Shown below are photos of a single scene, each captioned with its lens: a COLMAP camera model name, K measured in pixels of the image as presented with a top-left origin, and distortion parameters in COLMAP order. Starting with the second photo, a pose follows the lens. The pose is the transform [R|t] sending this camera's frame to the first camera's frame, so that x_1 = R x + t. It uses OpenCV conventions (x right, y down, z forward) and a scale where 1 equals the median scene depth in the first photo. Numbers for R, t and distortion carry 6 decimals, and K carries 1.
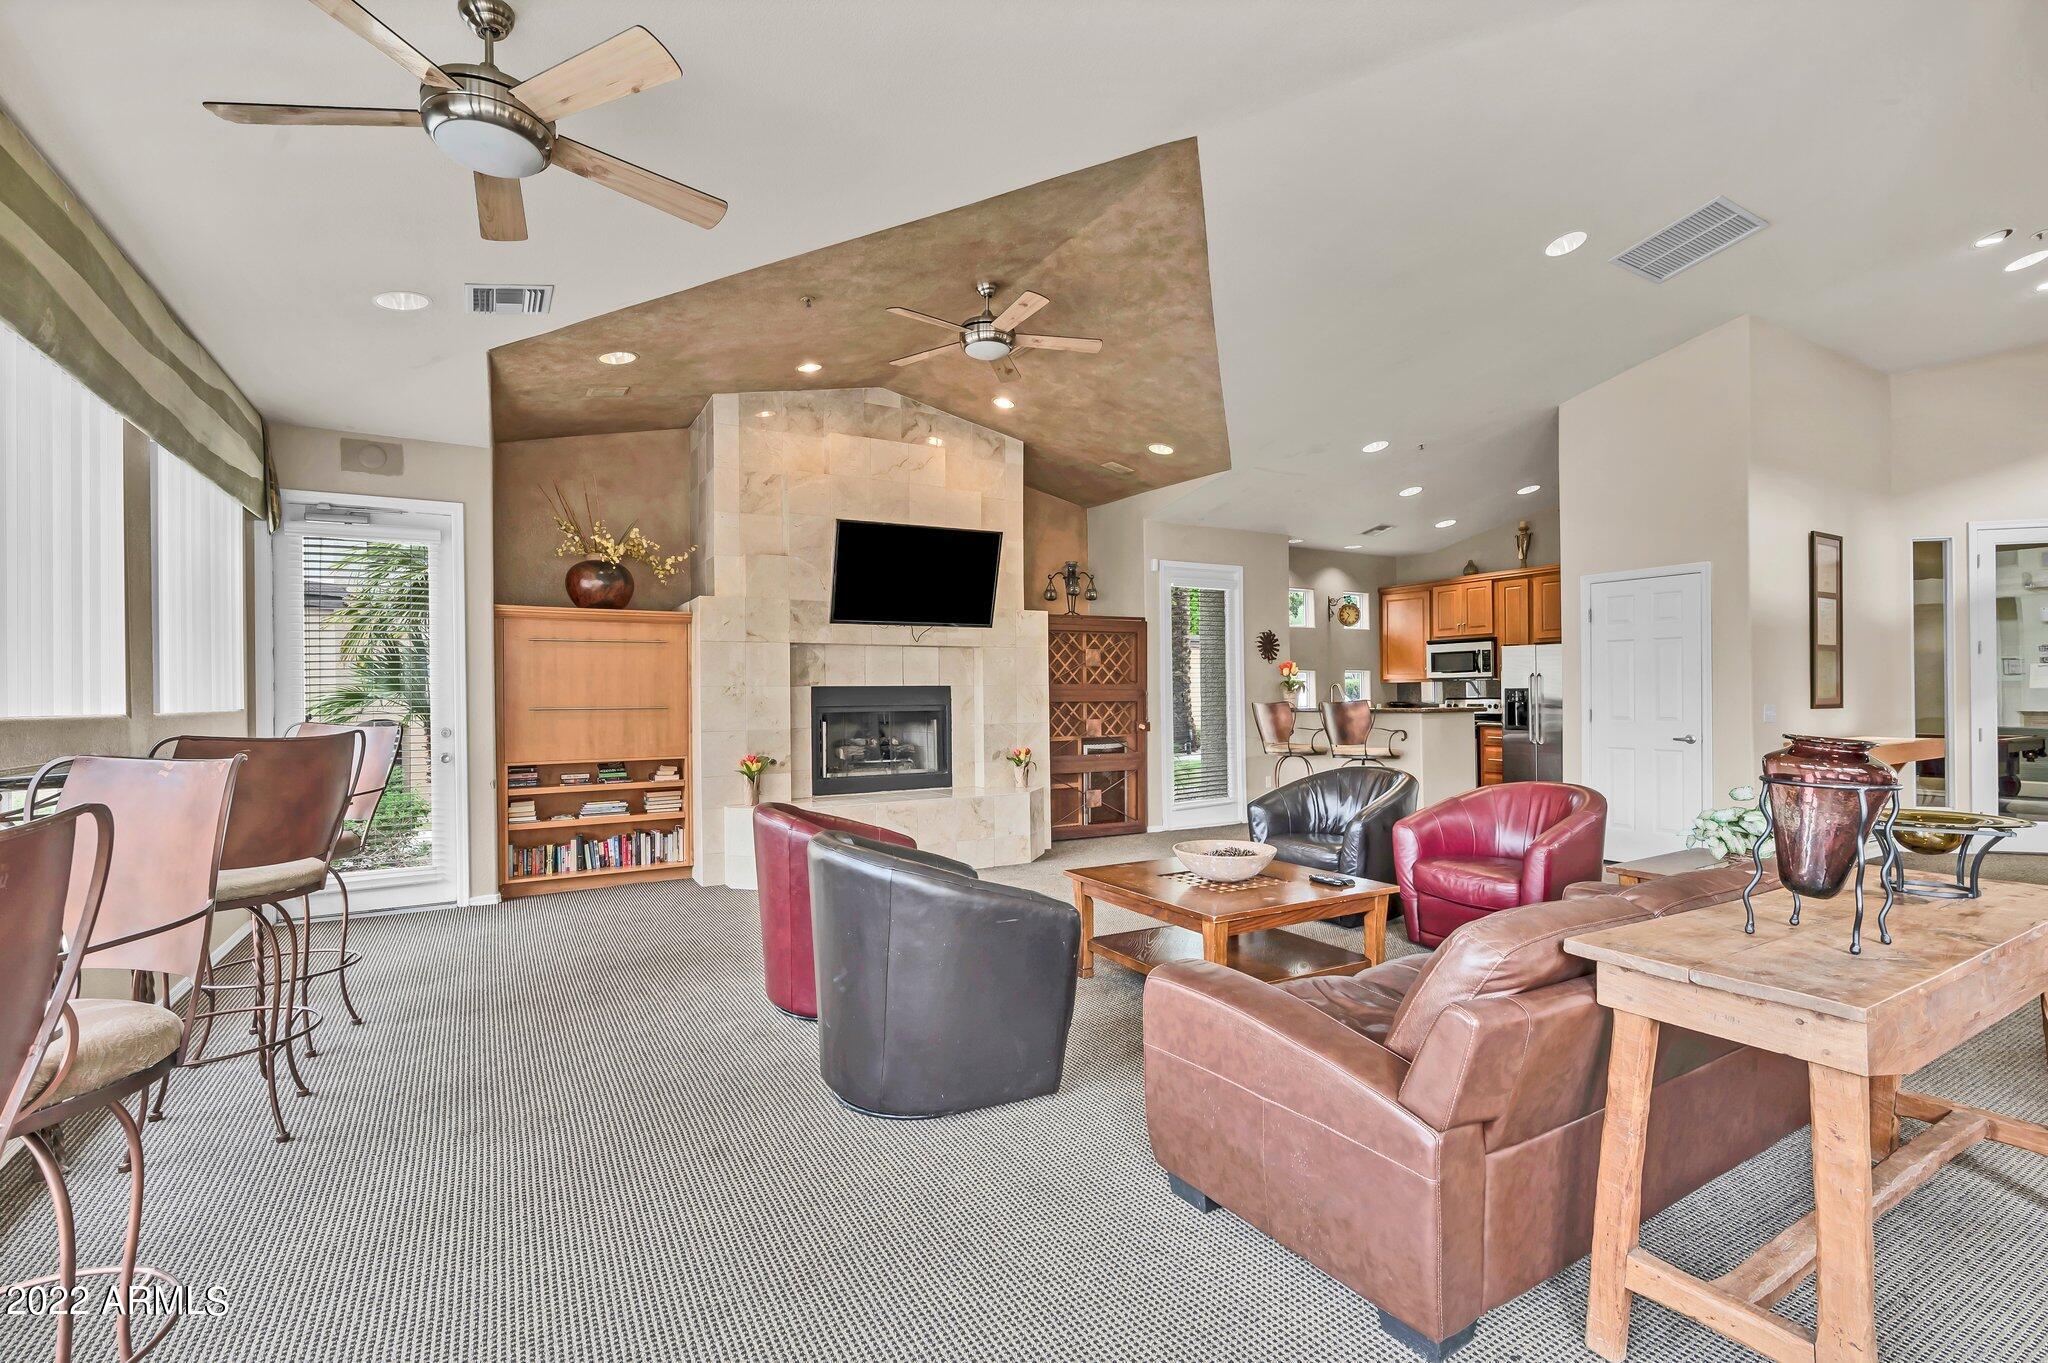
lens RADIAL K [[905.6, 0, 1018.3], [0, 905.6, 691.9], [0, 0, 1]] dist [0.000409, 0.000025]
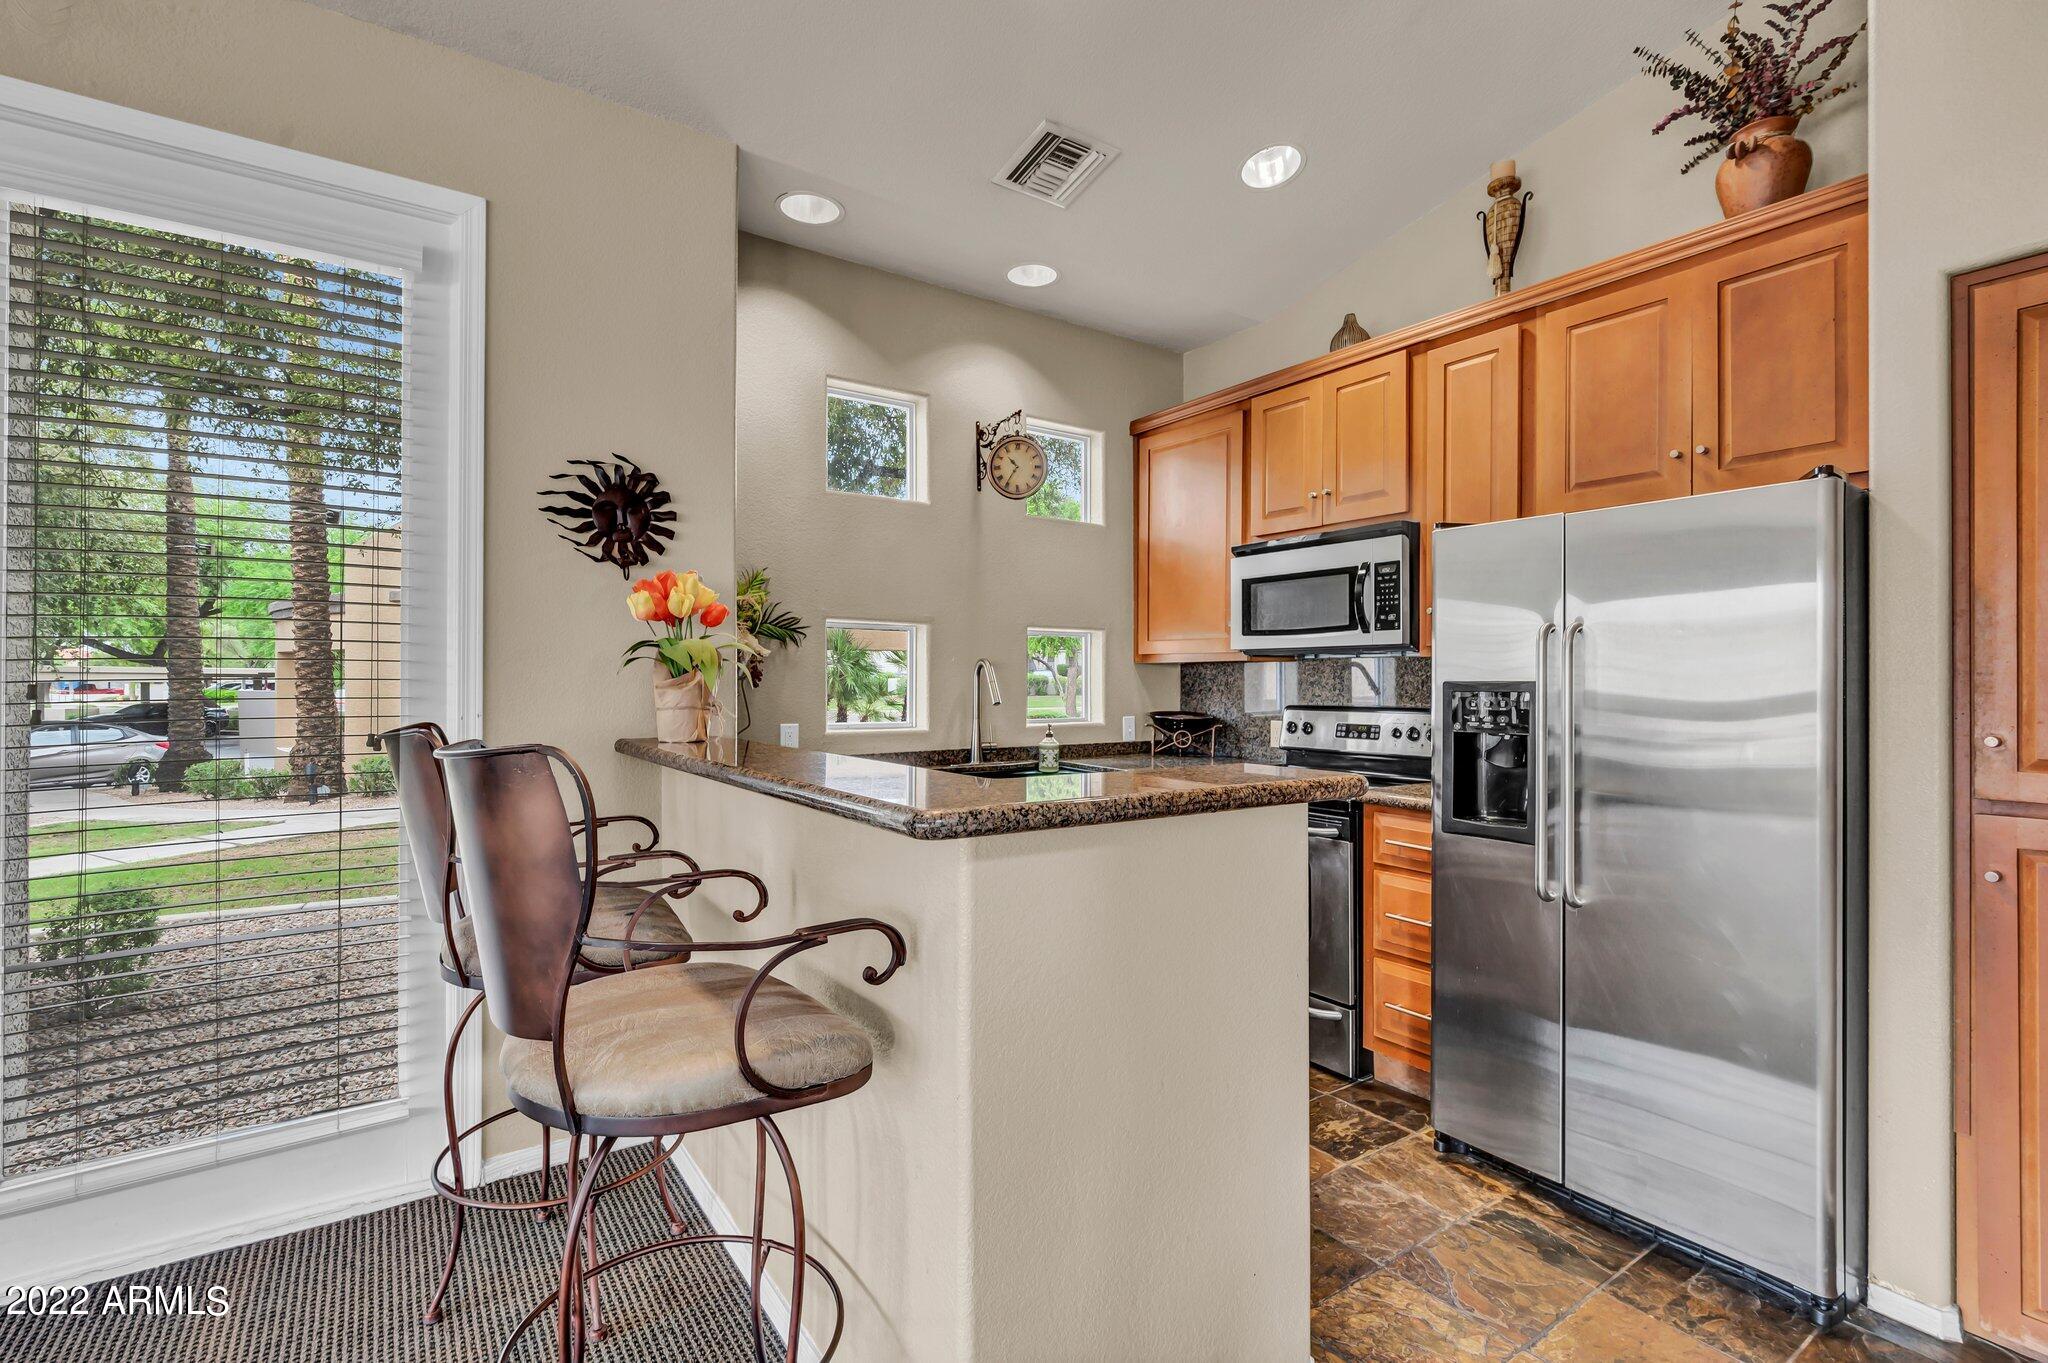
lens RADIAL K [[935.8, 0, 1024.0], [0, 935.8, 681.5], [0, 0, 1]] dist [0.028140, 0.000033]
pose [[0.996330, 0.005572, 0.085409, 0.356144], [-0.005958, 0.999973, 0.004260, -0.003703], [-0.085383, -0.004754, 0.996337, 0.670444]]
